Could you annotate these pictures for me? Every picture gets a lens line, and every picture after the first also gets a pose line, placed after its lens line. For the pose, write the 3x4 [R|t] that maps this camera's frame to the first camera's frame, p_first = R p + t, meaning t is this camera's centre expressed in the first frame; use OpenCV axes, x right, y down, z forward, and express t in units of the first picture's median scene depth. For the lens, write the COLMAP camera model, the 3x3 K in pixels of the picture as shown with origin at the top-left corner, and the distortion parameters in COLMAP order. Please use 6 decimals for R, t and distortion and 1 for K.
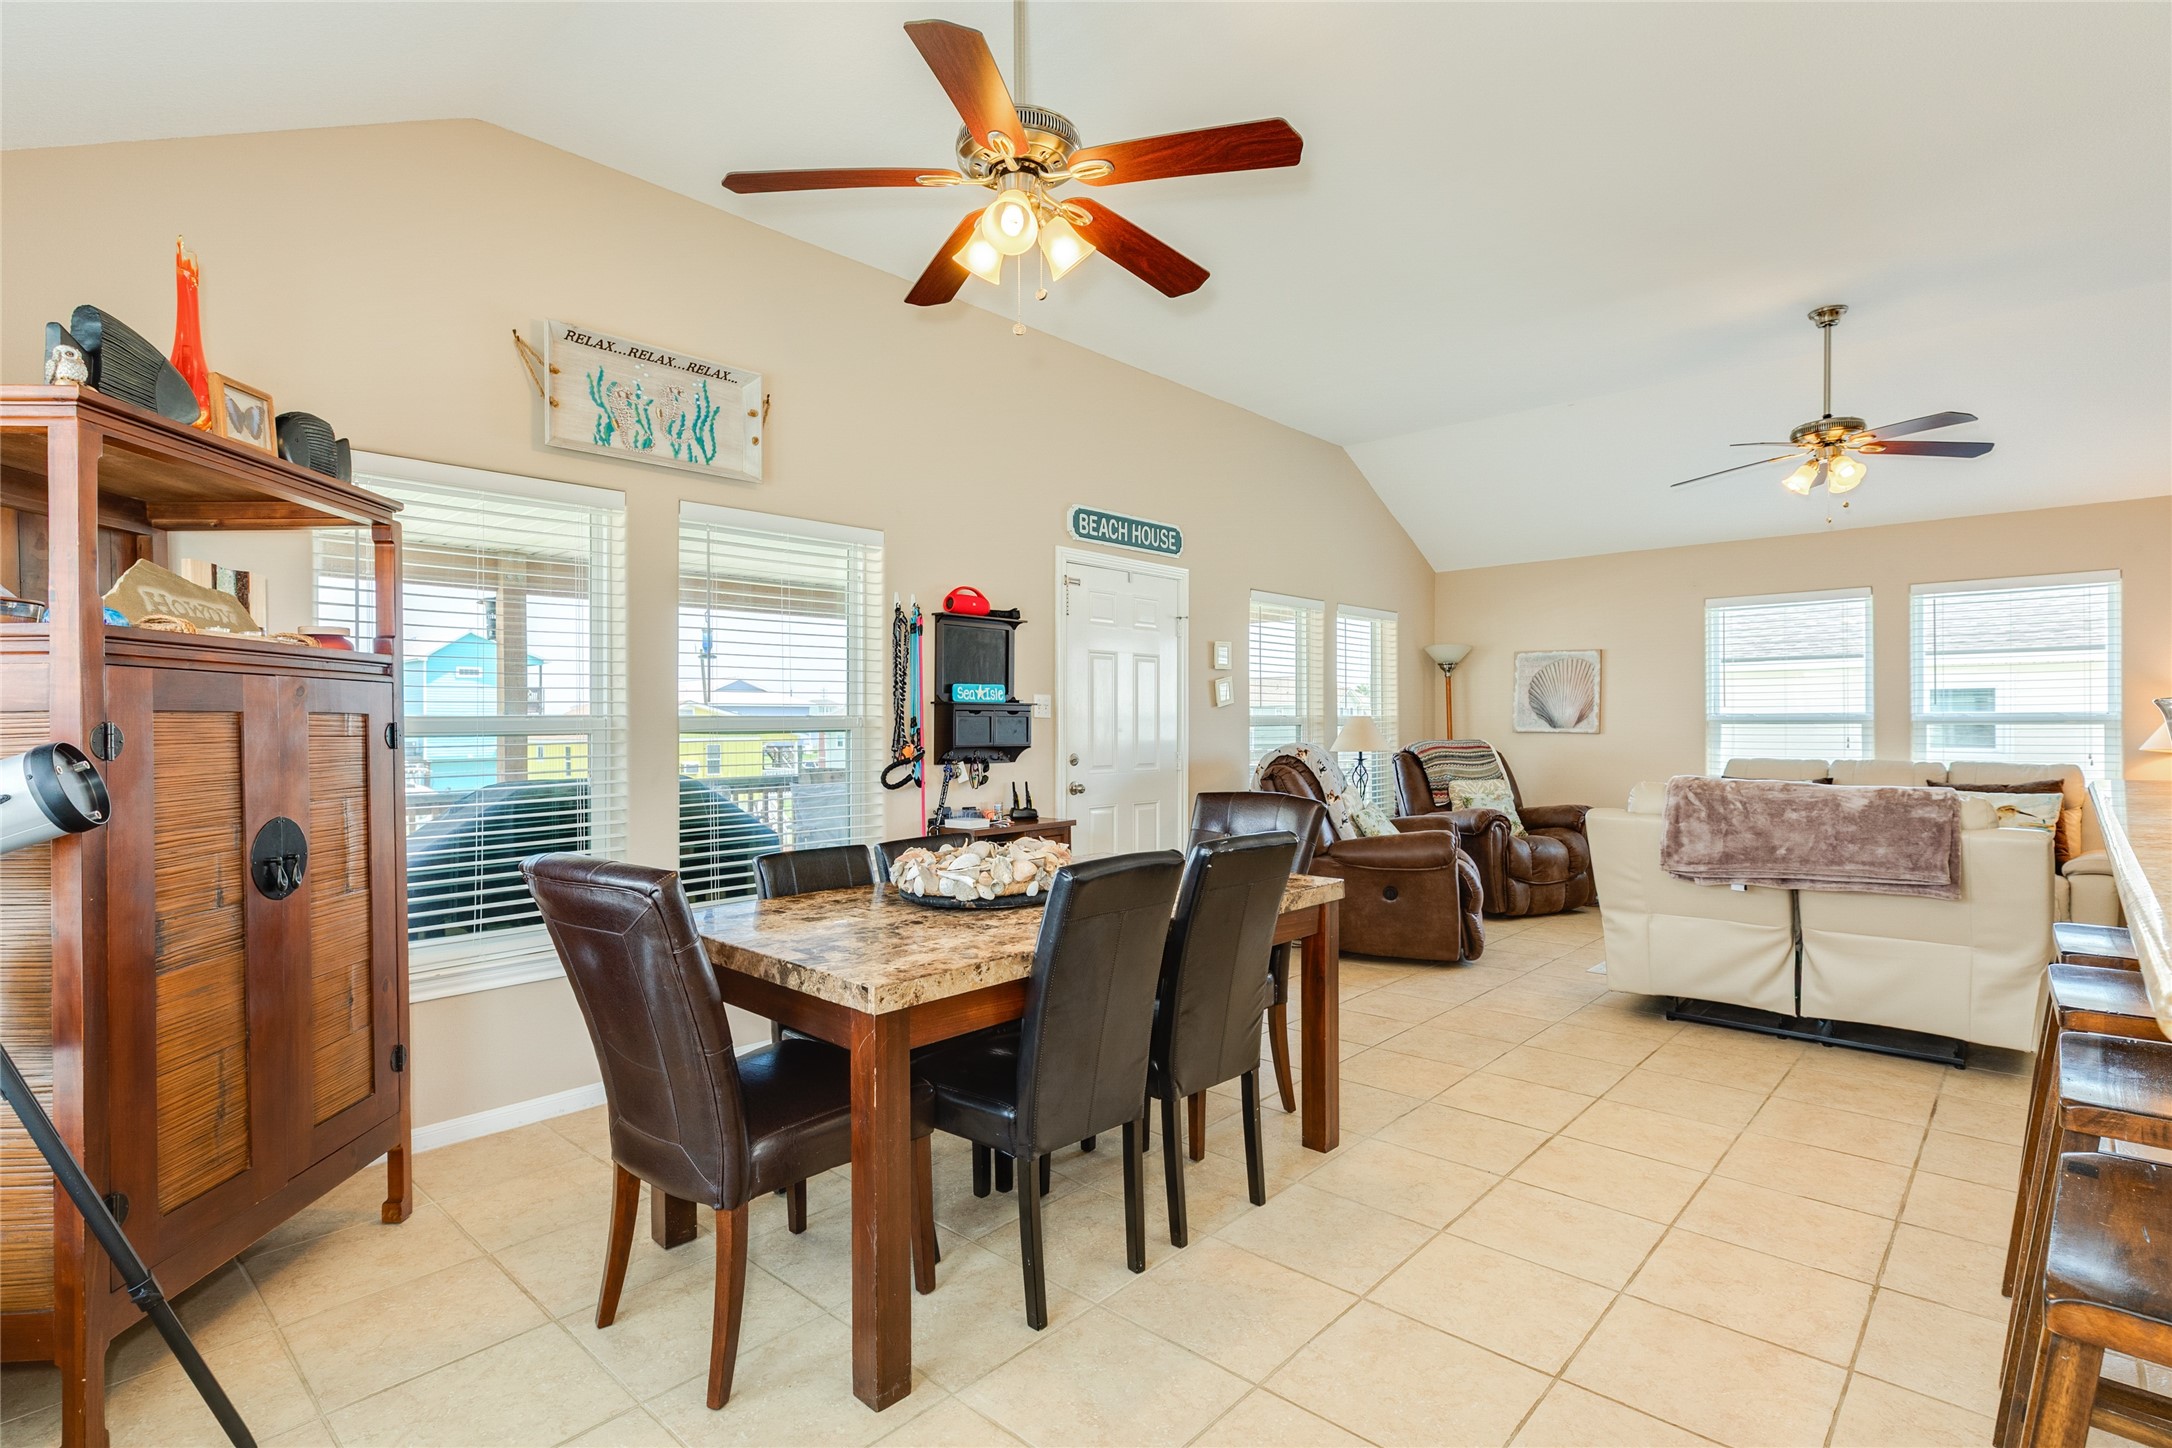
lens RADIAL K [[1060.4, 0, 1060.7], [0, 1060.4, 722.3], [0, 0, 1]] dist [0.005792, 0.000484]
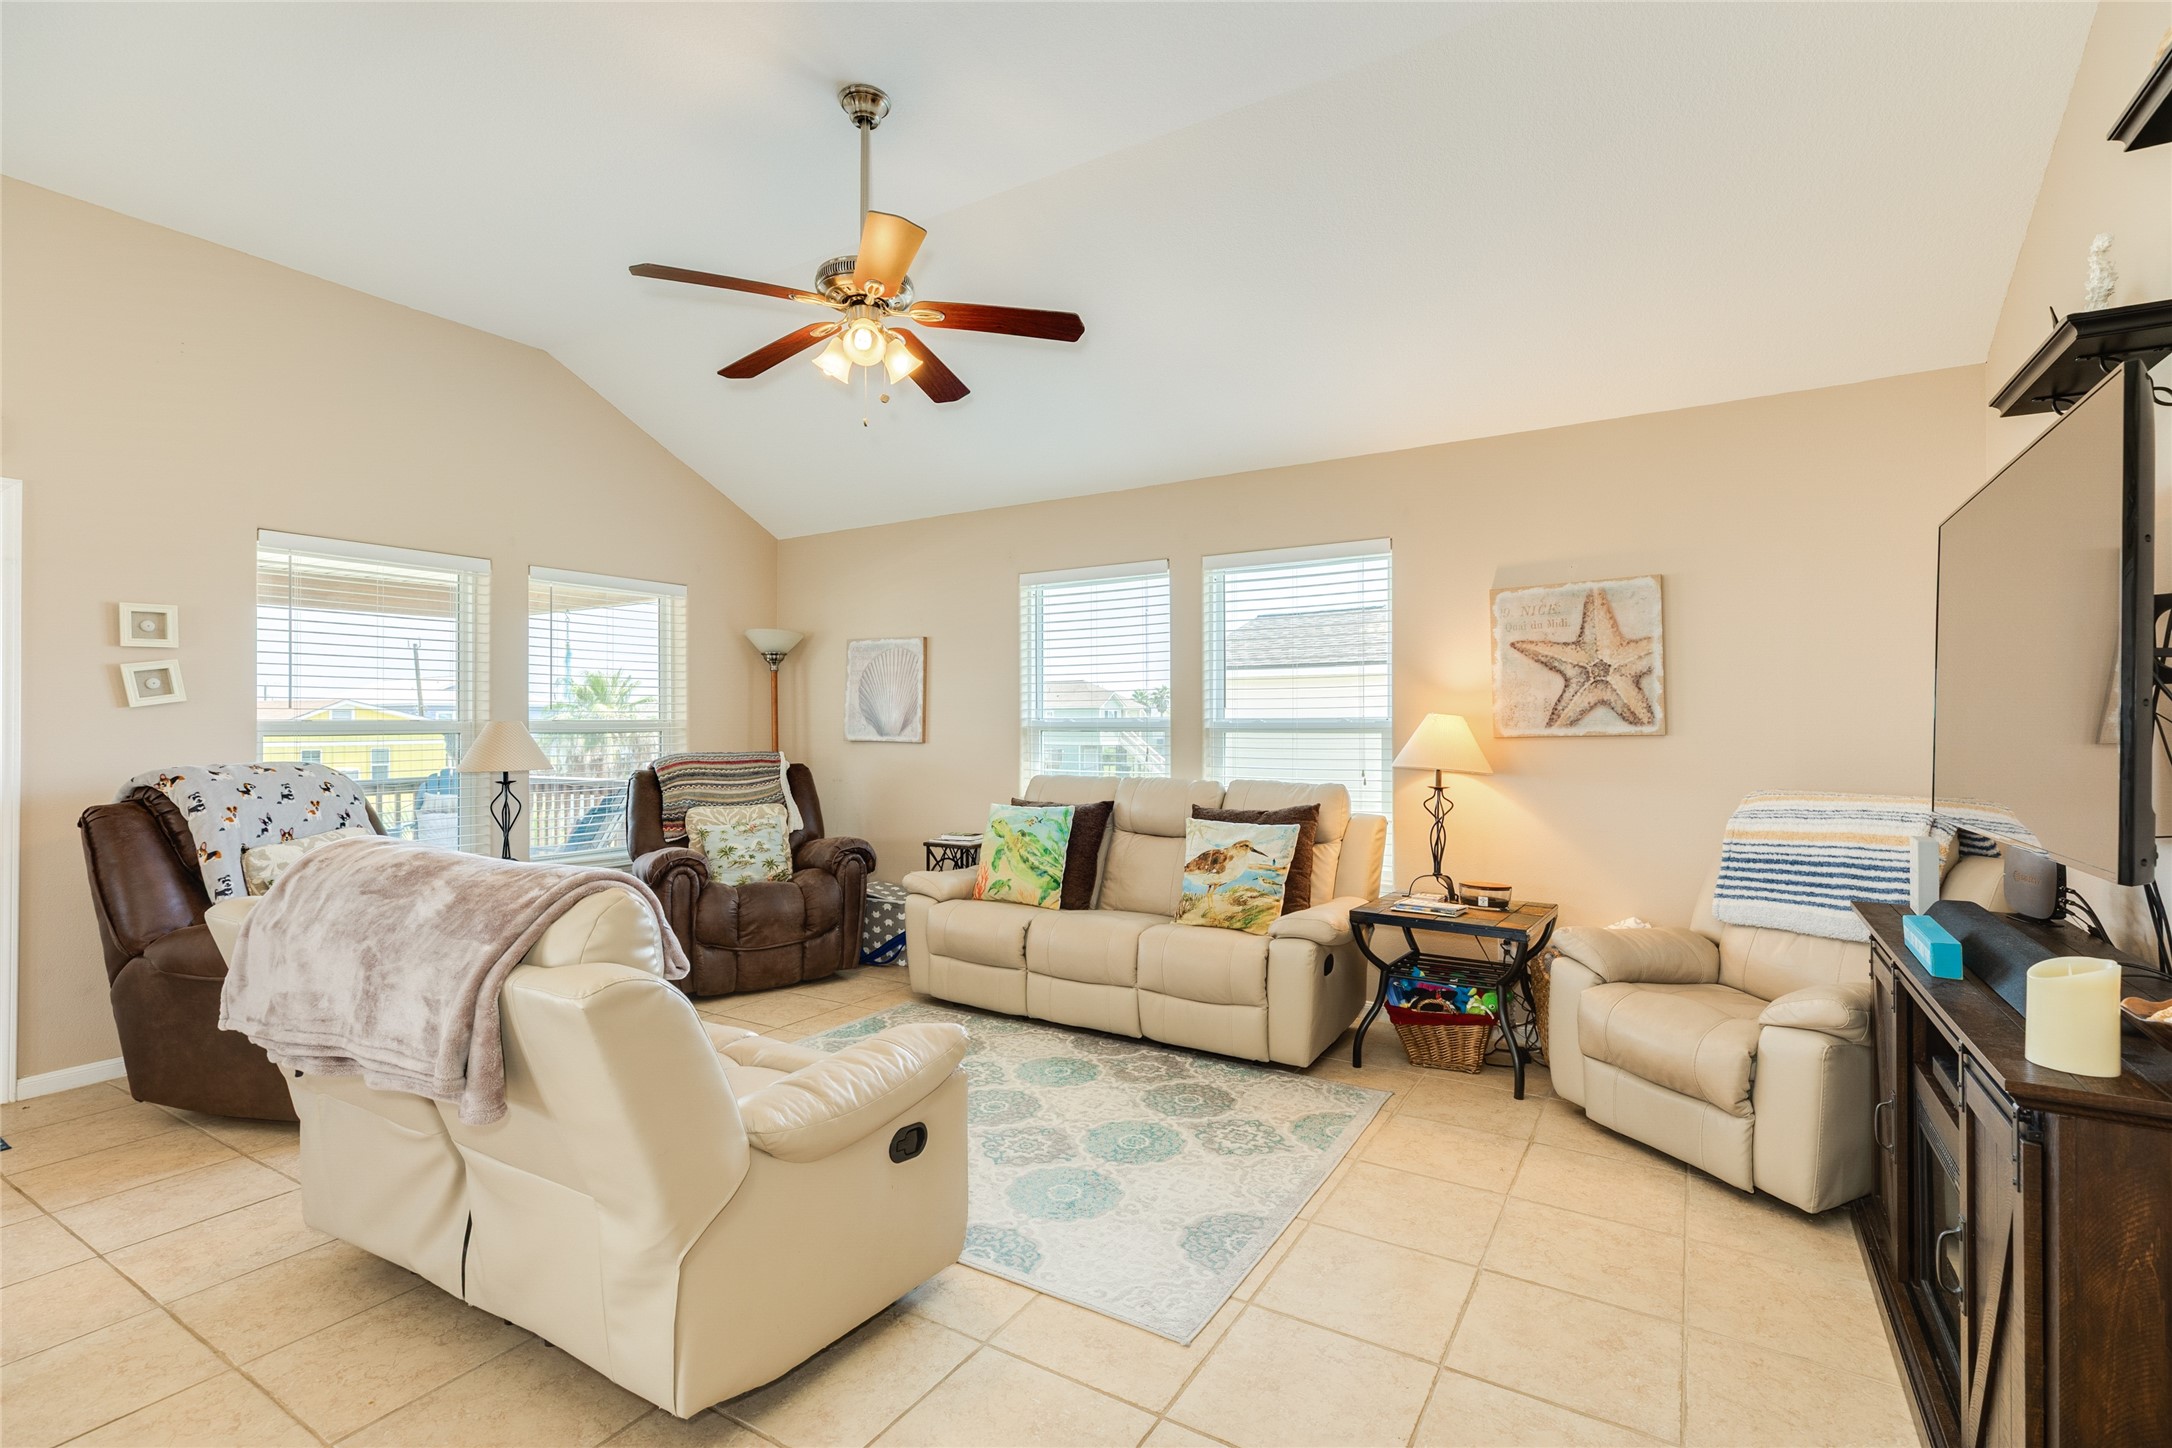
lens RADIAL K [[975.2, 0, 1102.3], [0, 975.2, 721.2], [0, 0, 1]] dist [0.008484, -0.001236]
pose [[0.979412, 0.002053, 0.201860, 0.580306], [-0.001426, 0.999994, -0.003253, -0.004156], [-0.201865, 0.002899, 0.979409, 0.303371]]
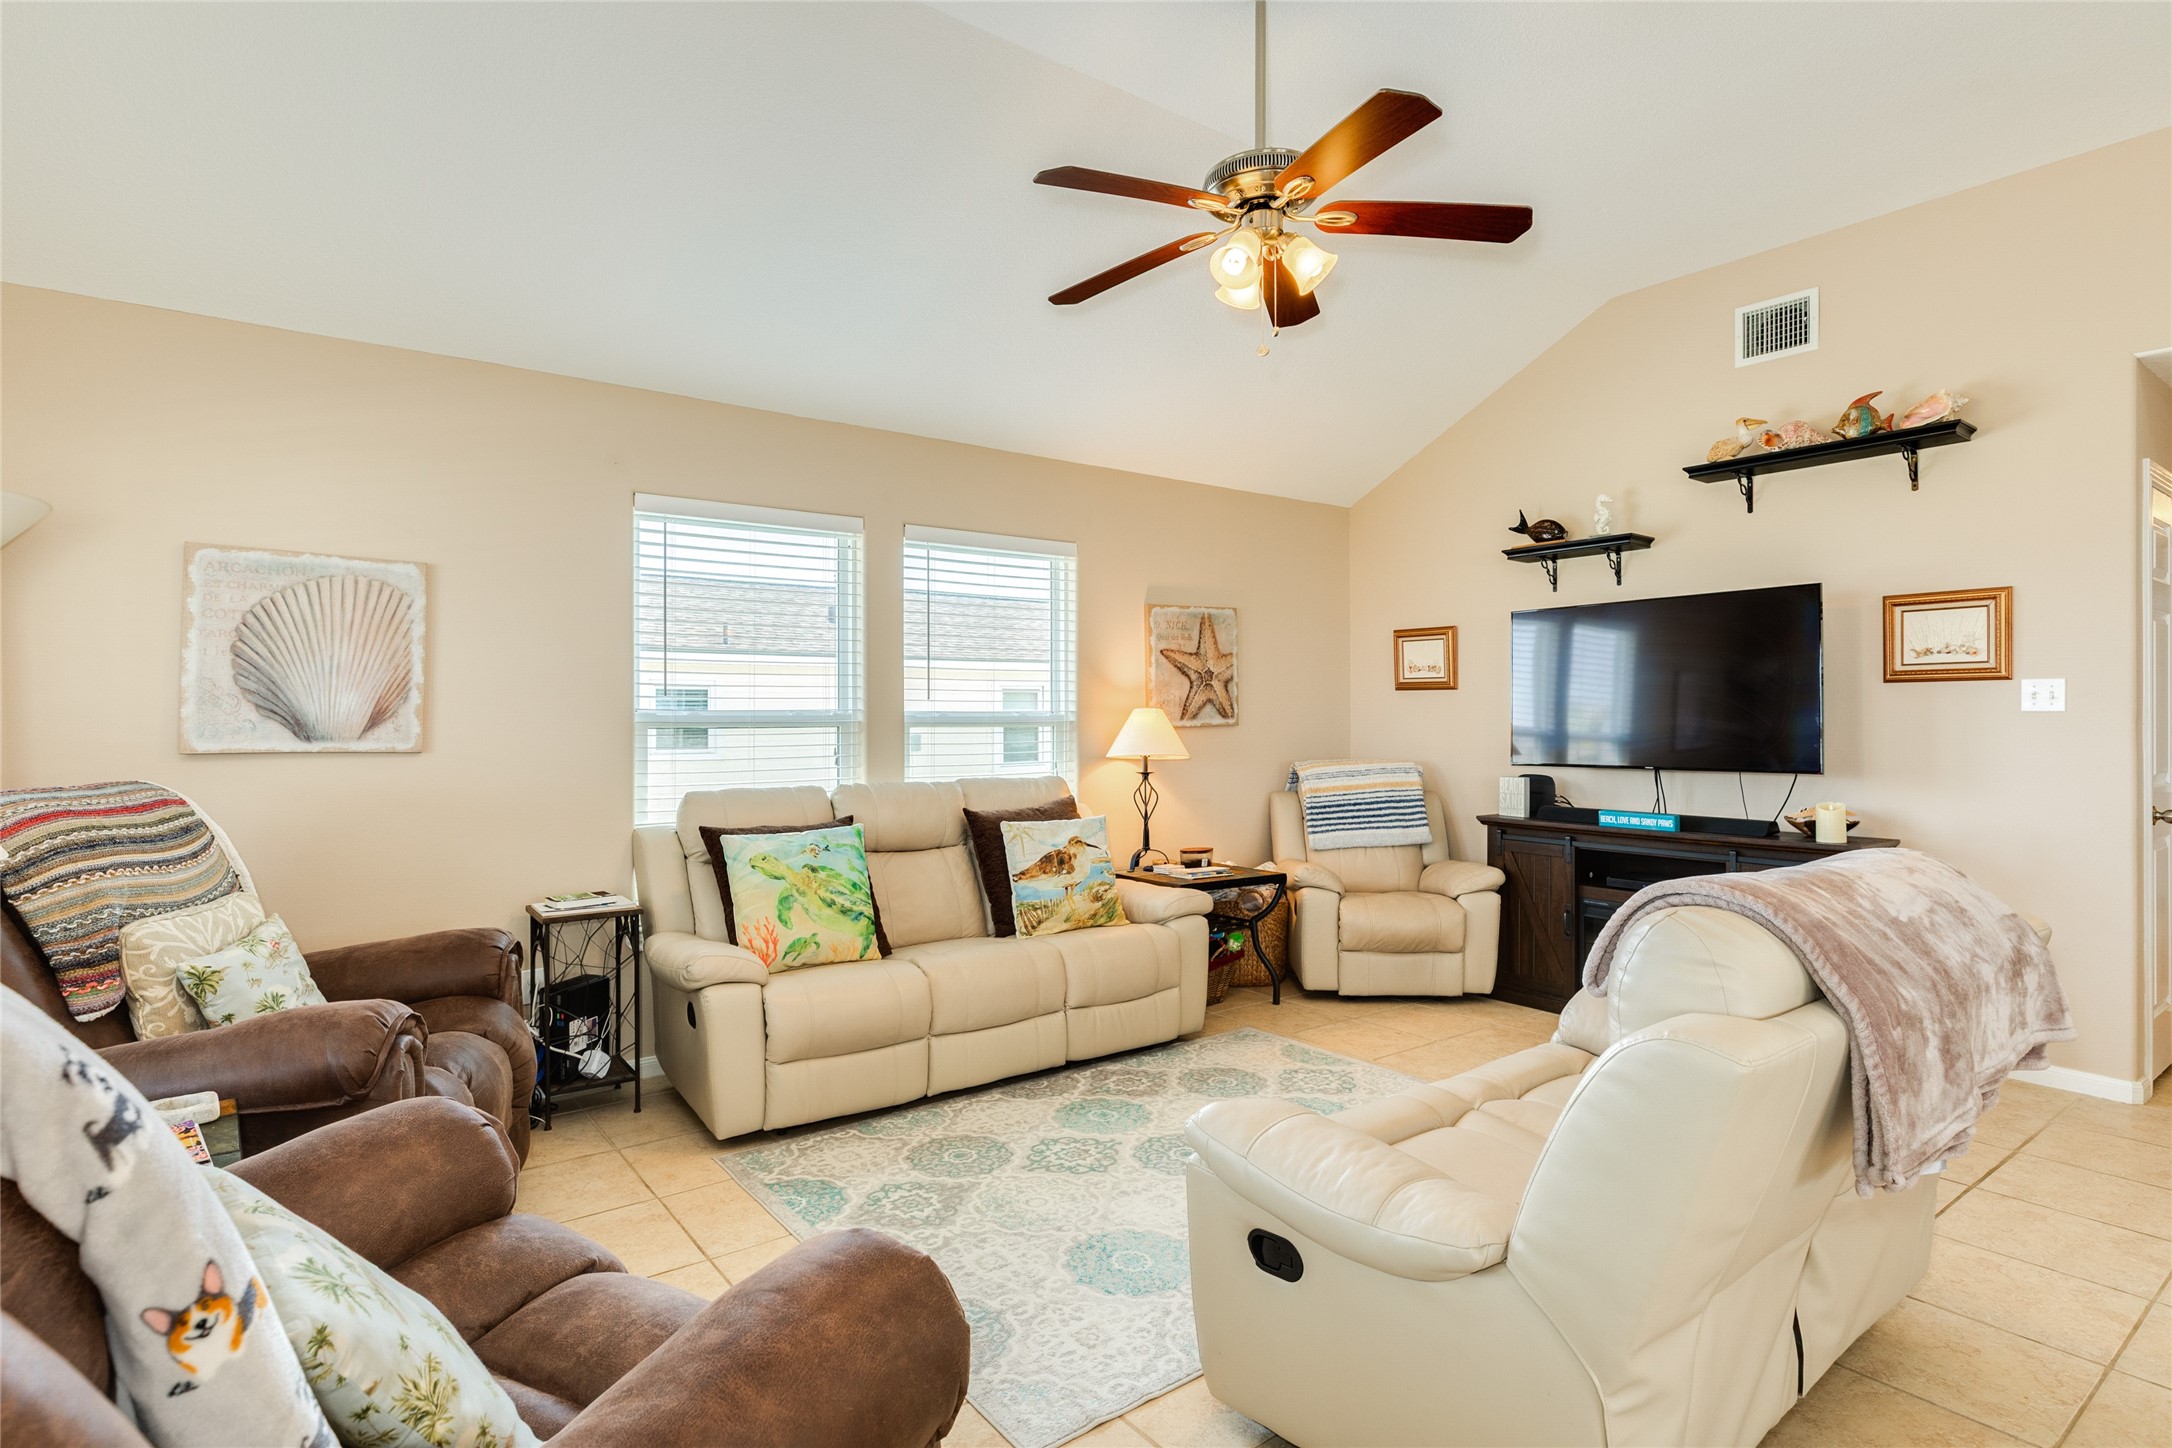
lens RADIAL K [[1060.4, 0, 1057.2], [0, 1060.4, 732.1], [0, 0, 1]] dist [0.005792, 0.000484]
pose [[0.210797, -0.006263, 0.977510, 0.152136], [0.006441, 0.999967, 0.005018, 0.001752], [-0.977509, 0.005239, 0.210831, 0.765022]]
